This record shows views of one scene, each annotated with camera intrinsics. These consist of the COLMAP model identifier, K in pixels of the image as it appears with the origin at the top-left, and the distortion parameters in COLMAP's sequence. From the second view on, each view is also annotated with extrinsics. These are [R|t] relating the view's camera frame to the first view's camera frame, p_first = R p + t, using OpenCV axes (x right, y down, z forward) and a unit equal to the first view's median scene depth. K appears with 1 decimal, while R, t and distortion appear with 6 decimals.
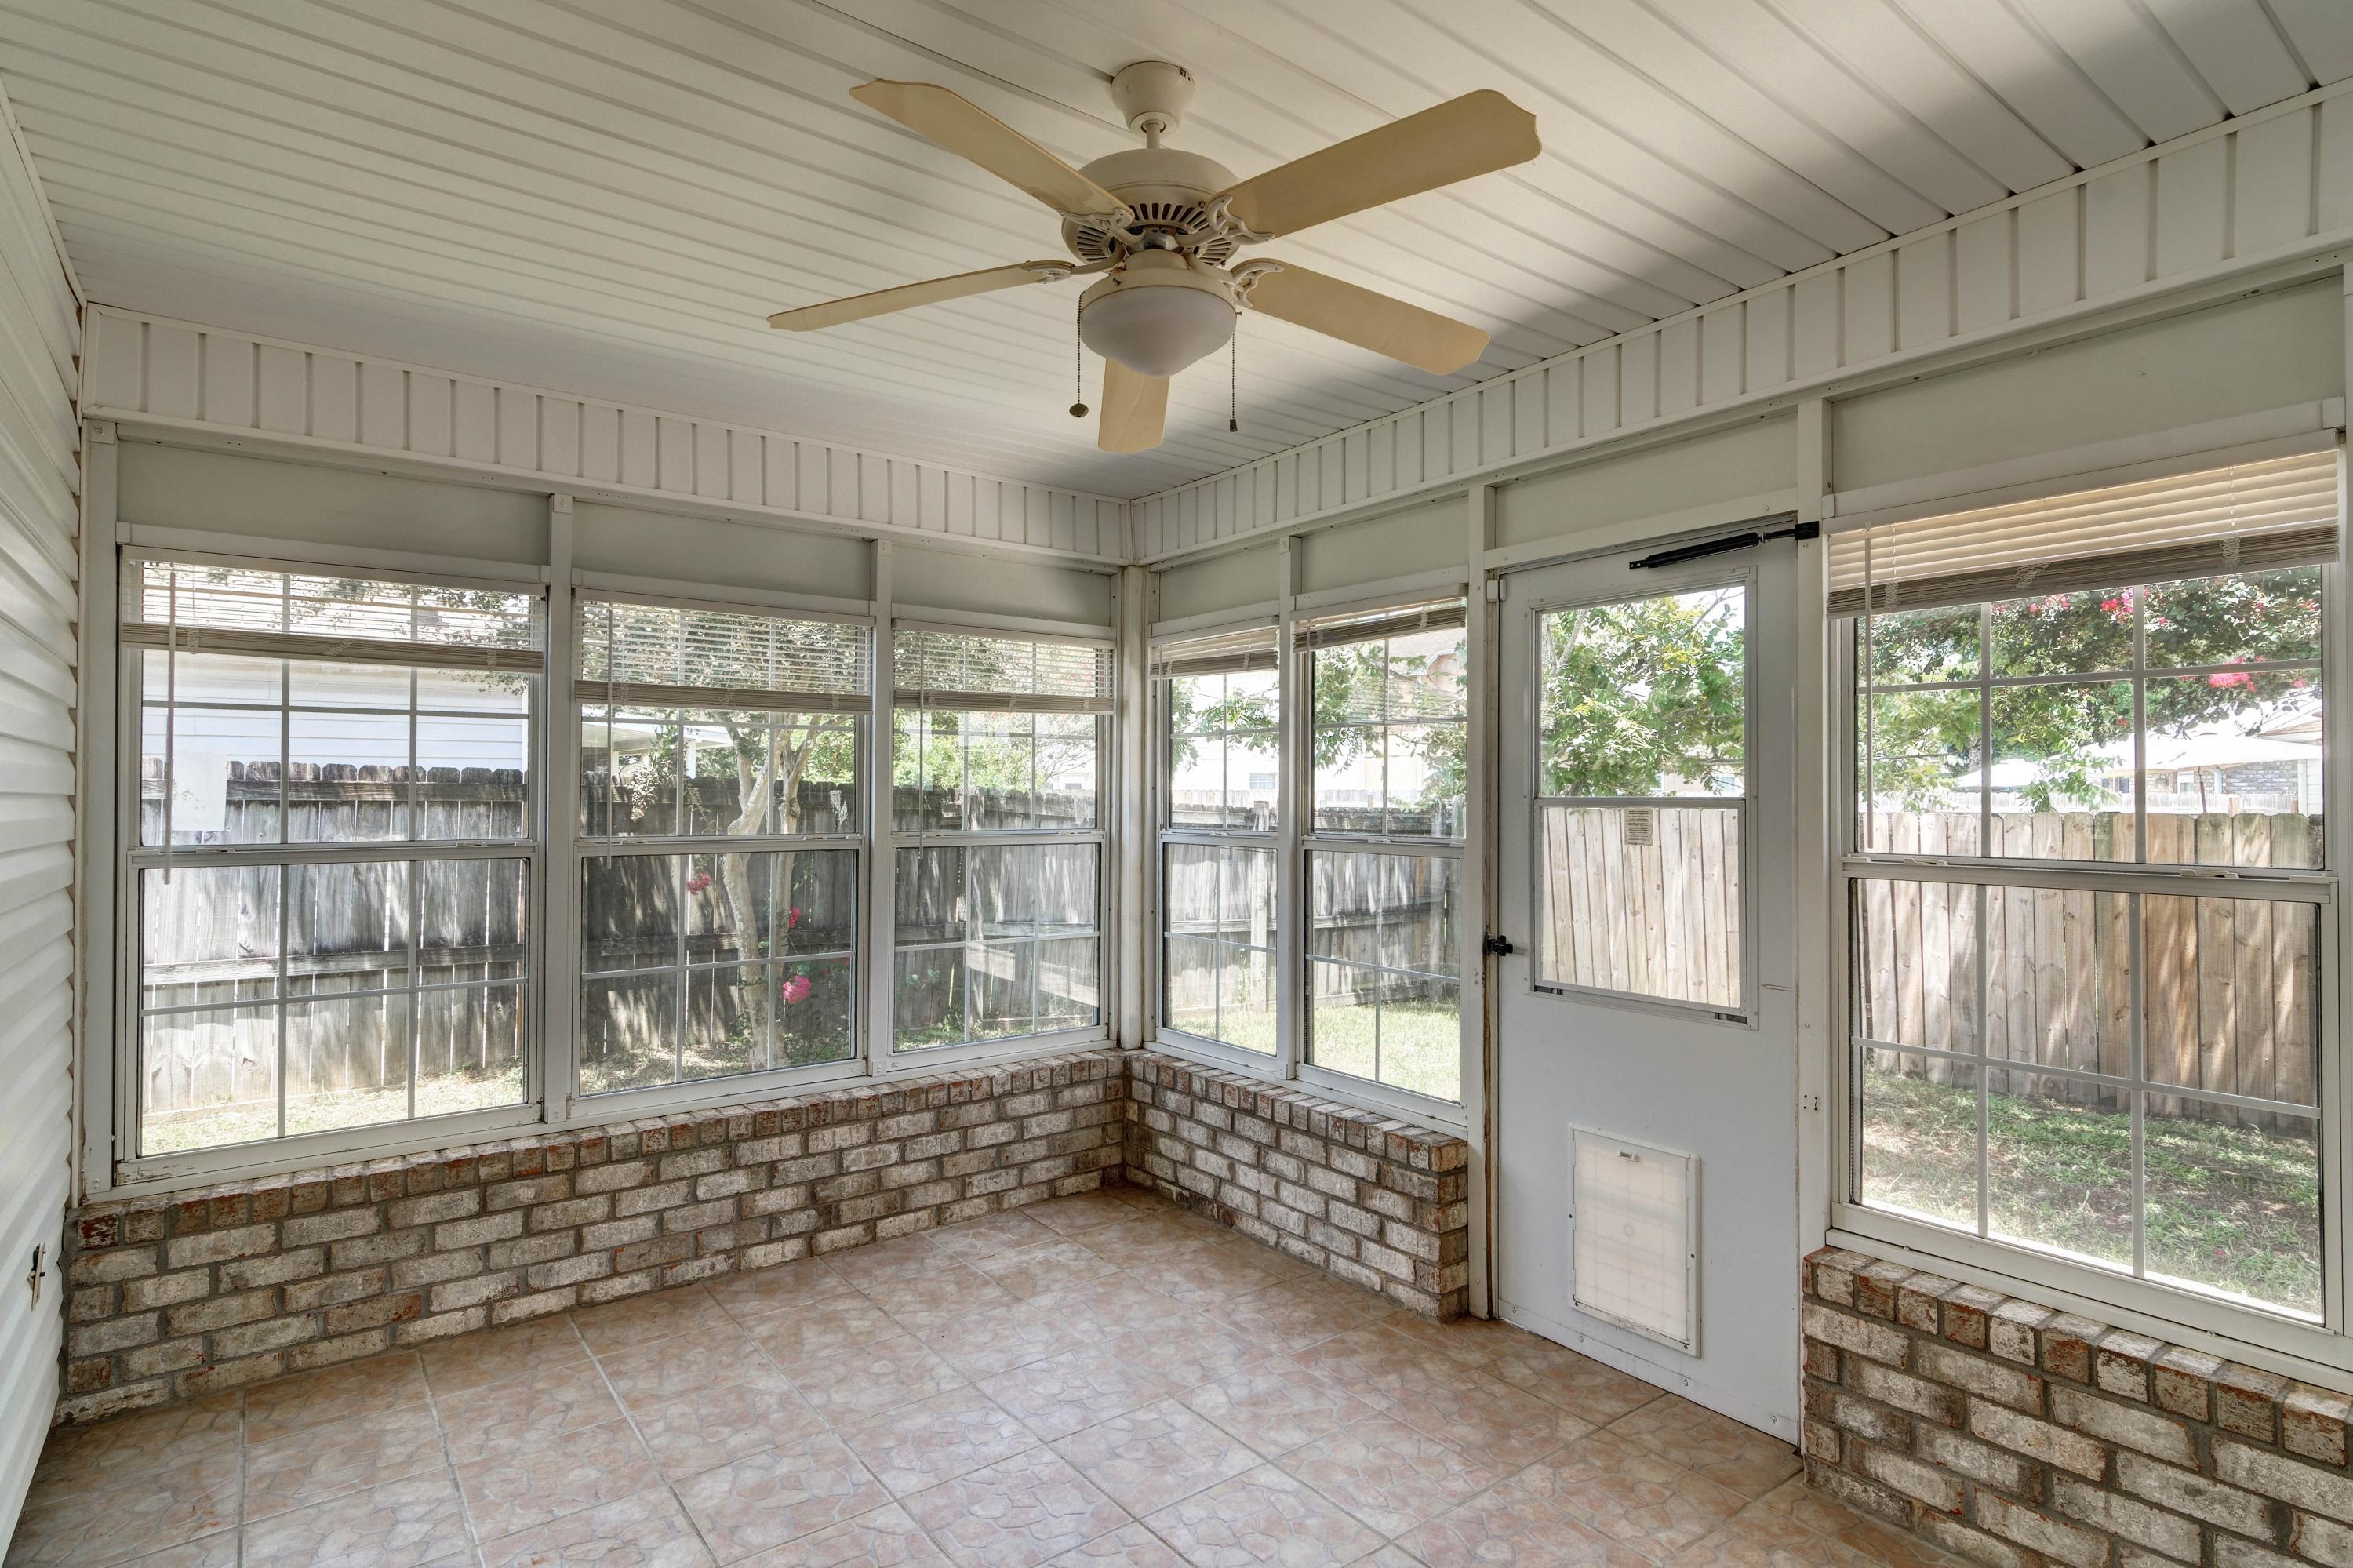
lens RADIAL K [[1147.6, 0, 1176.5], [0, 1147.6, 784.0], [0, 0, 1]] dist [0.003446, -0.000354]
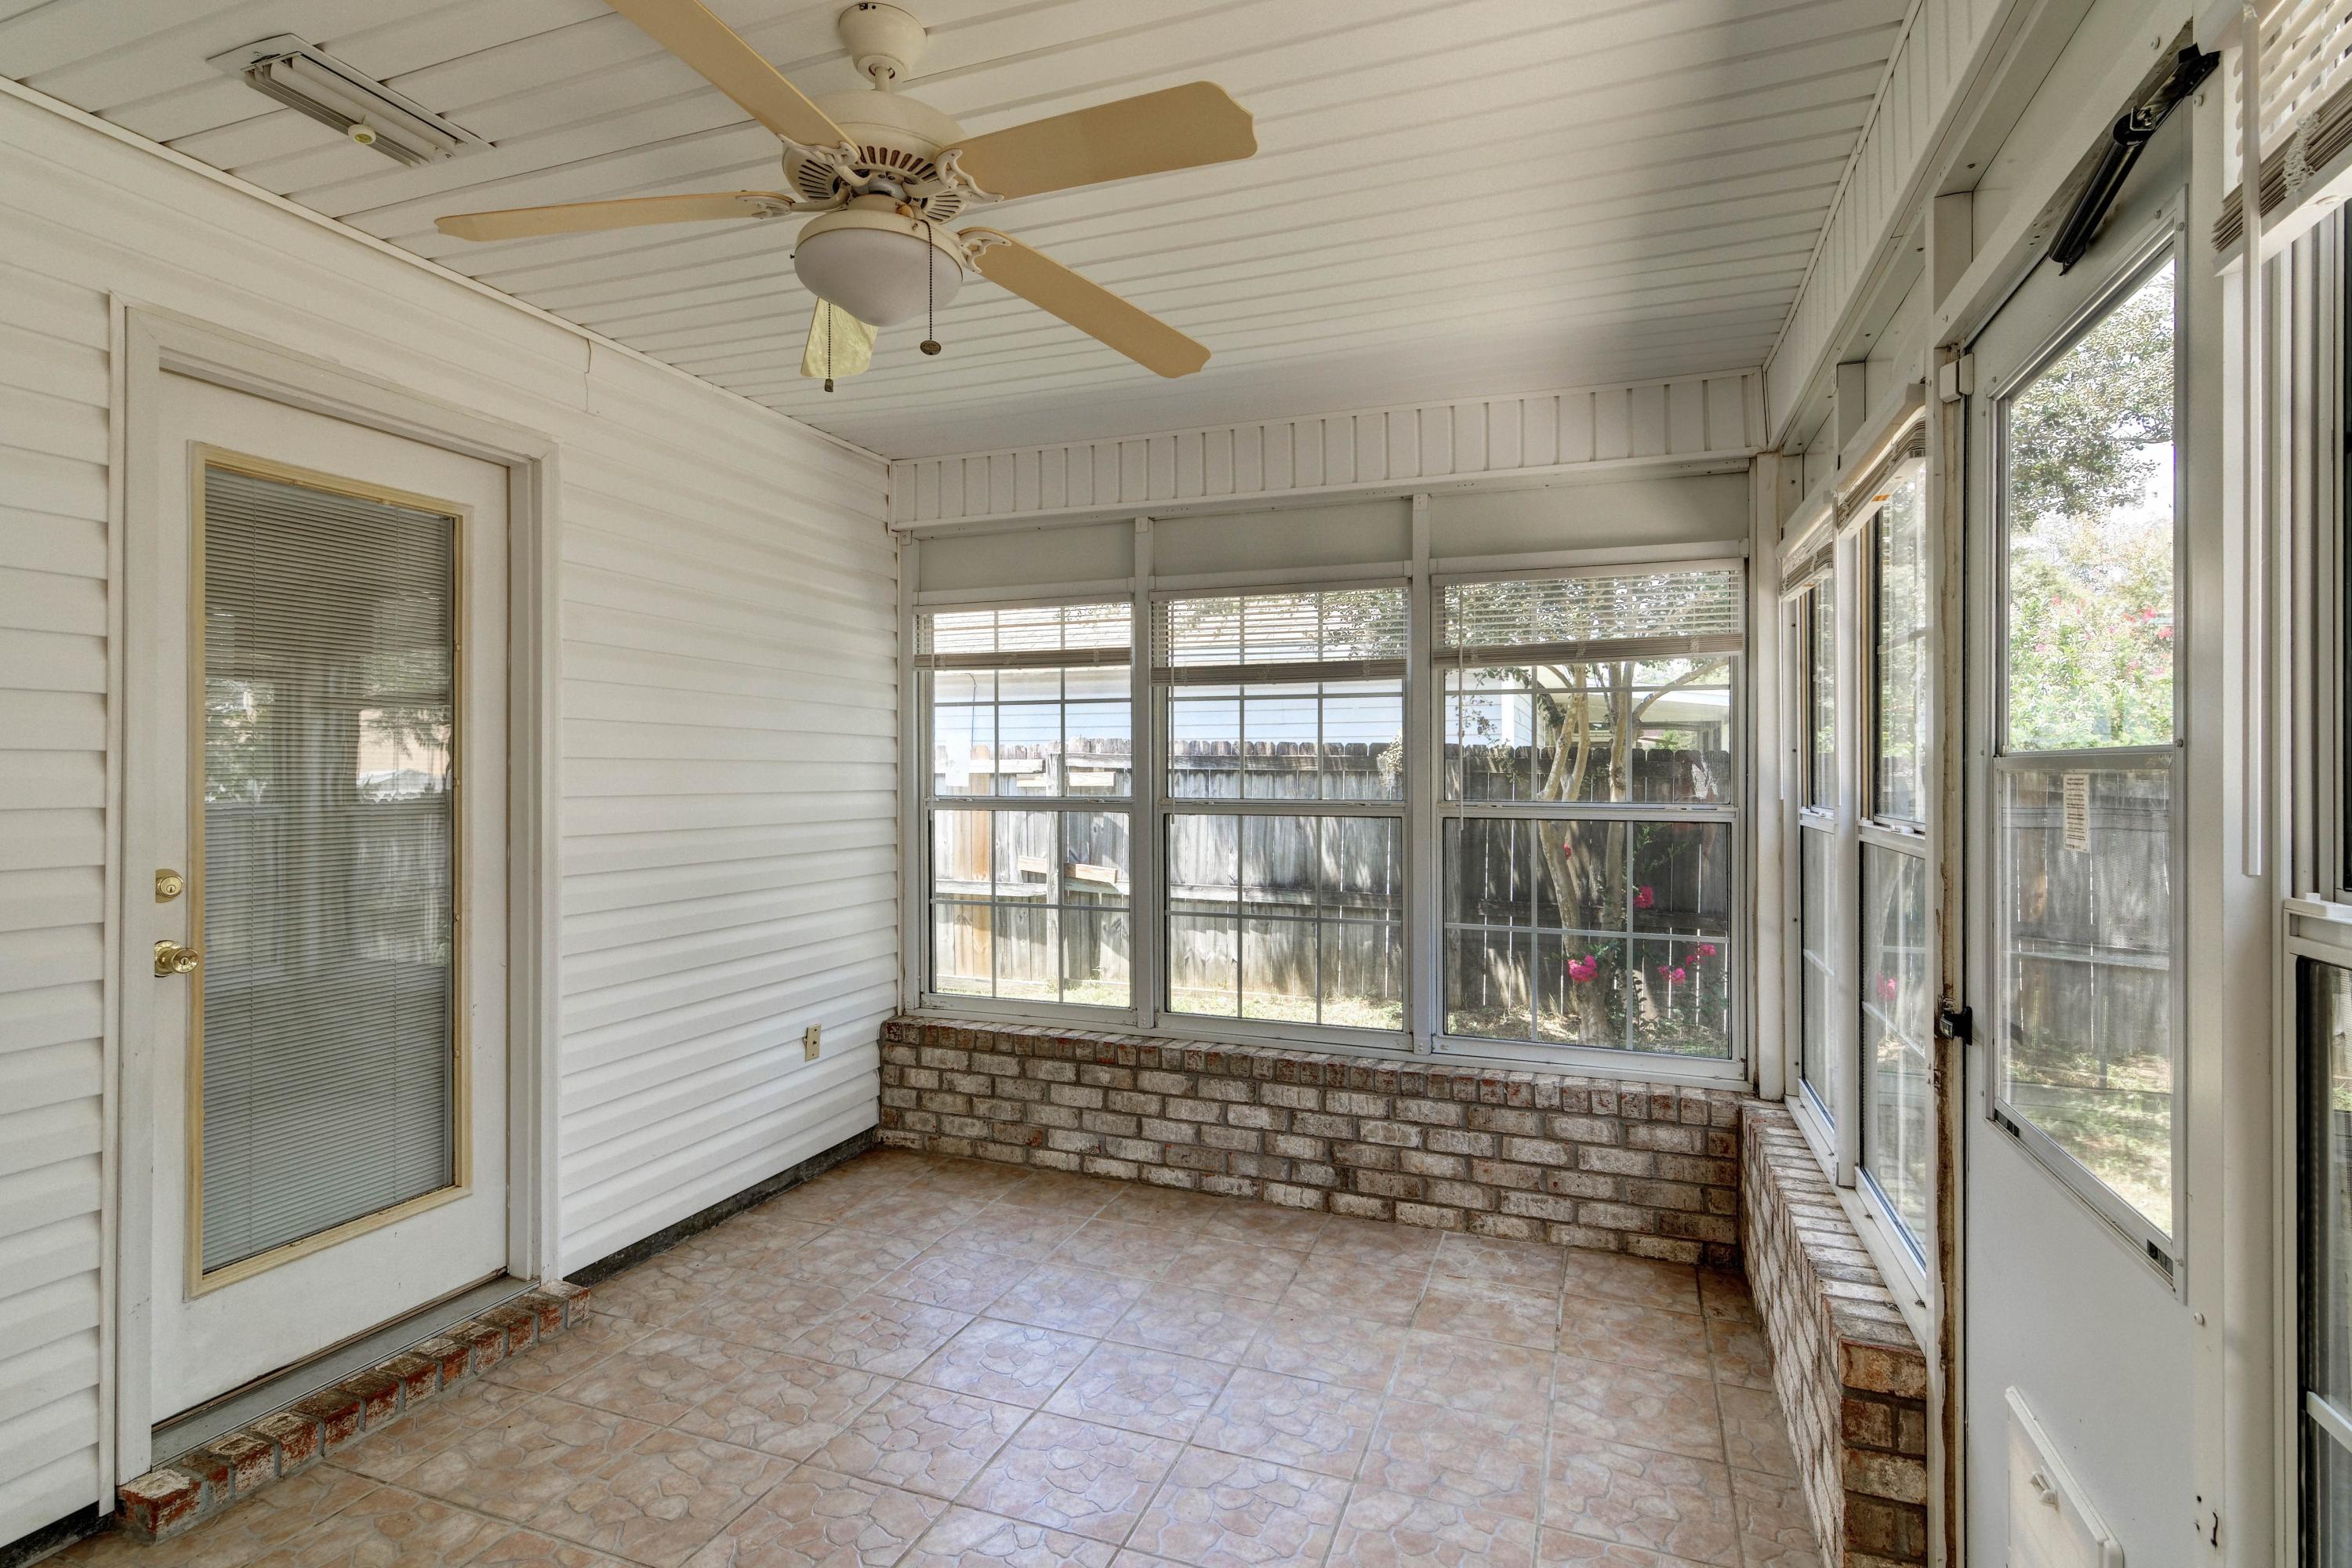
lens RADIAL K [[1145.6, 0, 1175.2], [0, 1145.6, 764.7], [0, 0, 1]] dist [0.011259, -0.000591]
pose [[0.543303, -0.004185, -0.839526, 0.468235], [0.008996, 0.999959, 0.000838, 0.010442], [0.839489, -0.008008, 0.543318, 0.333034]]
